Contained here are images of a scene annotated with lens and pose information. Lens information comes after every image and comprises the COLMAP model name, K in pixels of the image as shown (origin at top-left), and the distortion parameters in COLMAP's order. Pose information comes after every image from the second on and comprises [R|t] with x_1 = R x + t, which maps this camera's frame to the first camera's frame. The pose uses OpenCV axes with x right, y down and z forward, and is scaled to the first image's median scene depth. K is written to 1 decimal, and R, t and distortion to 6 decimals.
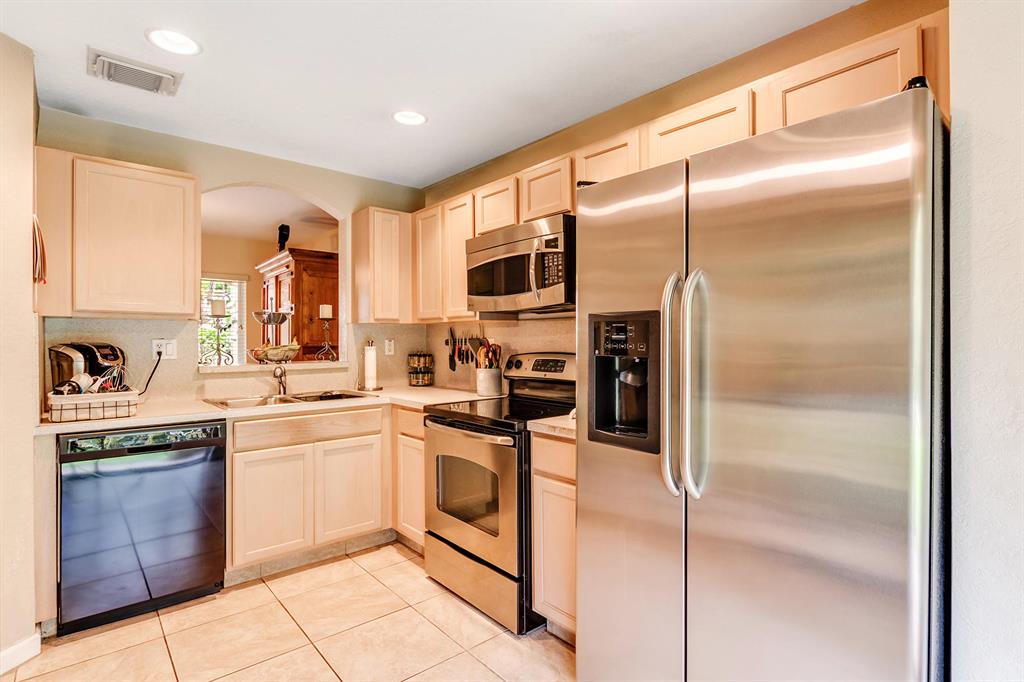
lens RADIAL K [[488.1, 0, 506.5], [0, 488.1, 344.4], [0, 0, 1]] dist [0.004328, 0.000335]
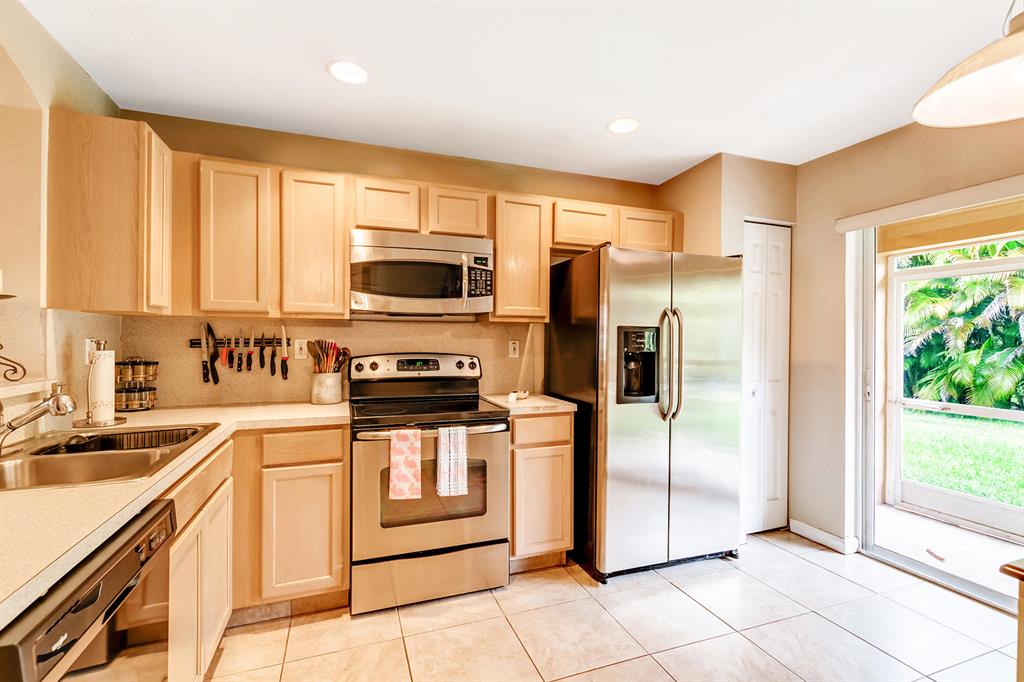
lens RADIAL K [[466.0, 0, 515.0], [0, 466.0, 337.9], [0, 0, 1]] dist [-0.003436, 0.002310]
pose [[0.362570, 0.008168, 0.931921, -0.874709], [0.003345, 0.999944, -0.010066, -0.005747], [-0.931951, 0.006767, 0.362522, 0.468769]]
